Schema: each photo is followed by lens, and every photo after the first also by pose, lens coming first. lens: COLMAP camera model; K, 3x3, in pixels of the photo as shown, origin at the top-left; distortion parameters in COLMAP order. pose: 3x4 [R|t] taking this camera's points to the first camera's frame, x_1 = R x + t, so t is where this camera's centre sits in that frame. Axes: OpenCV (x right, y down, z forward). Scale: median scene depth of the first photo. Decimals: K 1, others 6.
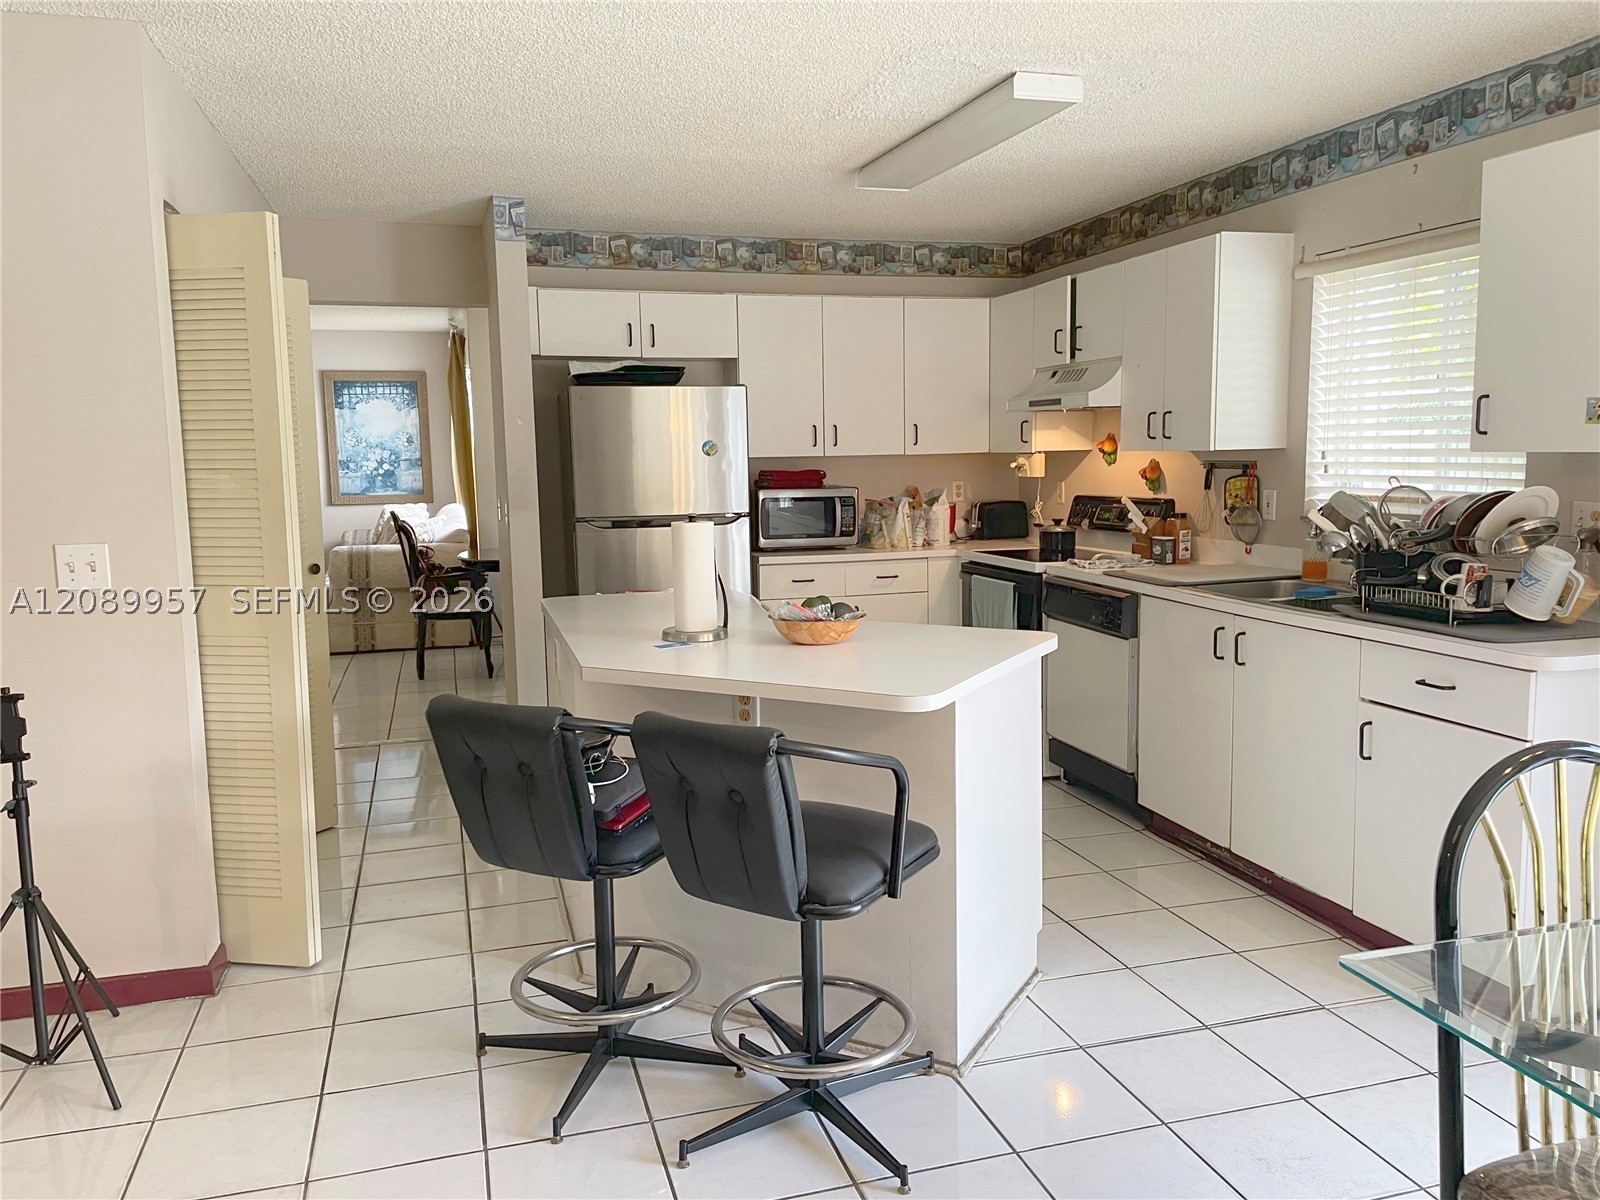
lens RADIAL K [[1203.4, 0, 796.4], [0, 1203.4, 596.6], [0, 0, 1]] dist [0.081208, -0.109174]
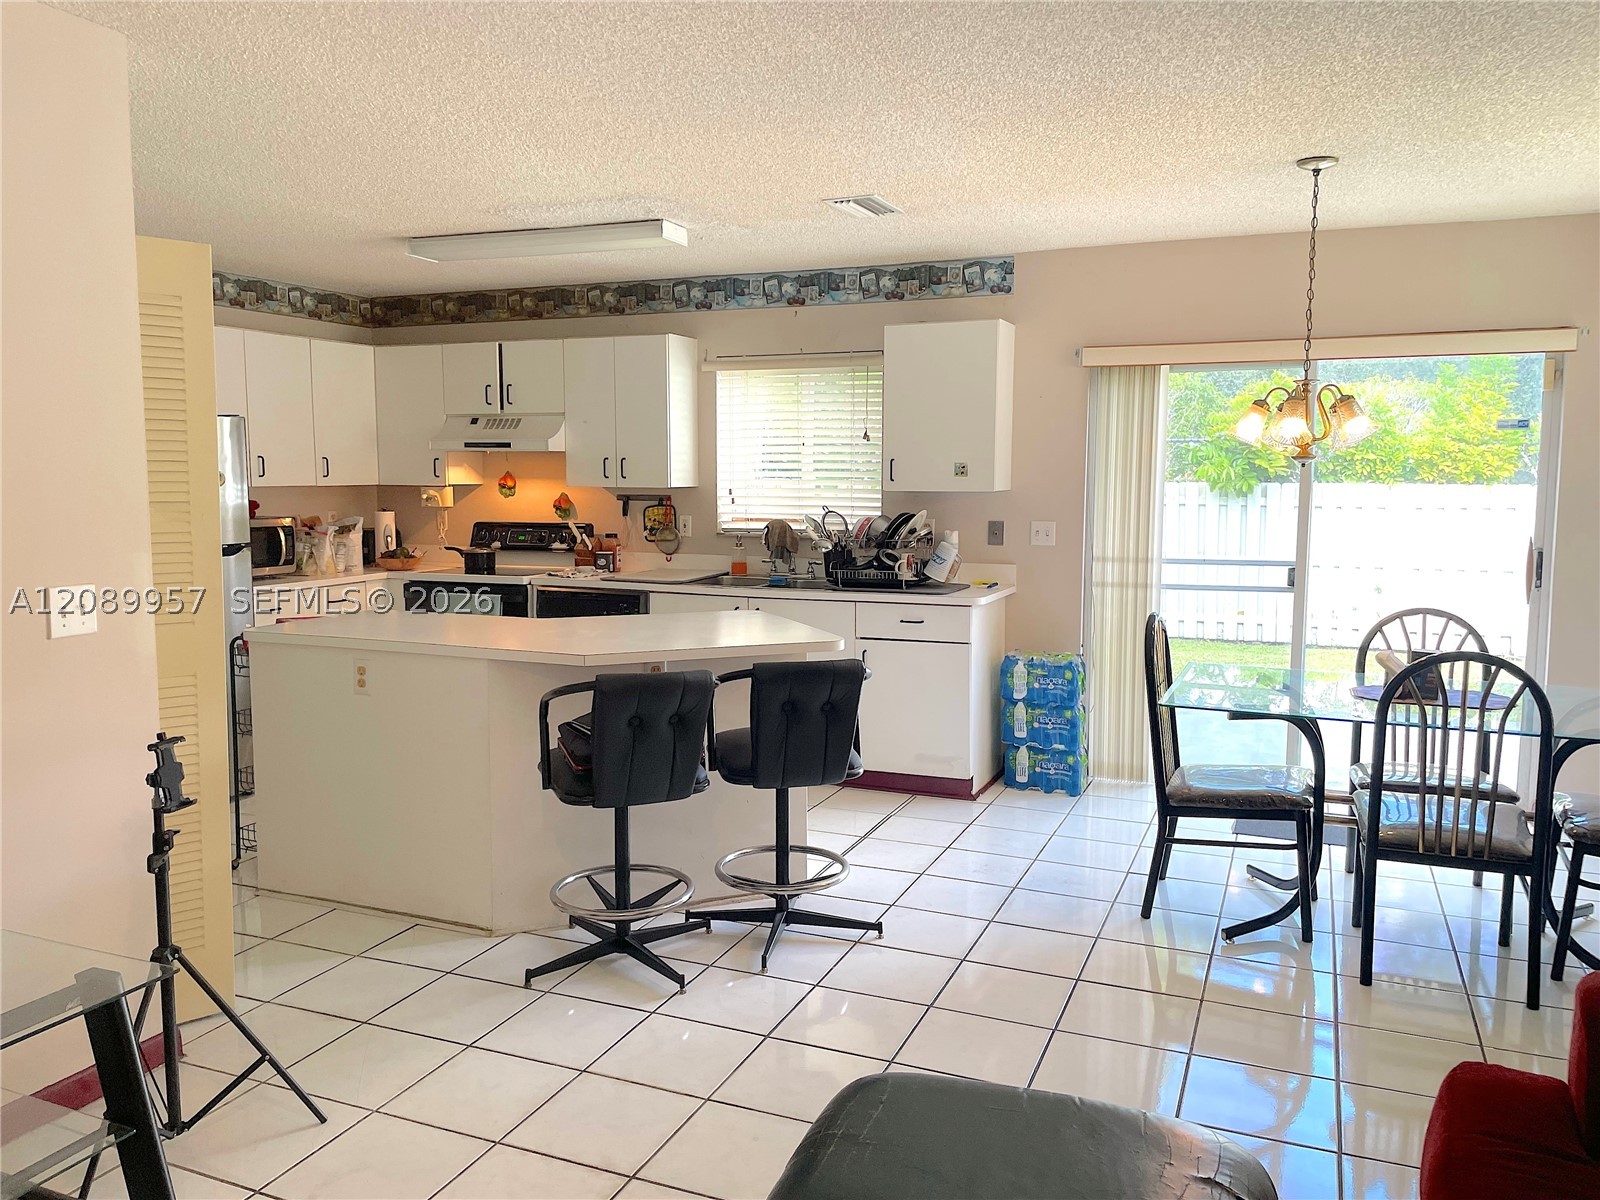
lens RADIAL K [[1203.4, 0, 799.7], [0, 1203.4, 604.1], [0, 0, 1]] dist [0.081208, -0.109174]
pose [[0.634810, -0.068285, 0.769645, -0.575316], [0.082813, 0.996362, 0.020094, -0.001340], [-0.768218, 0.050981, 0.638155, 0.001367]]
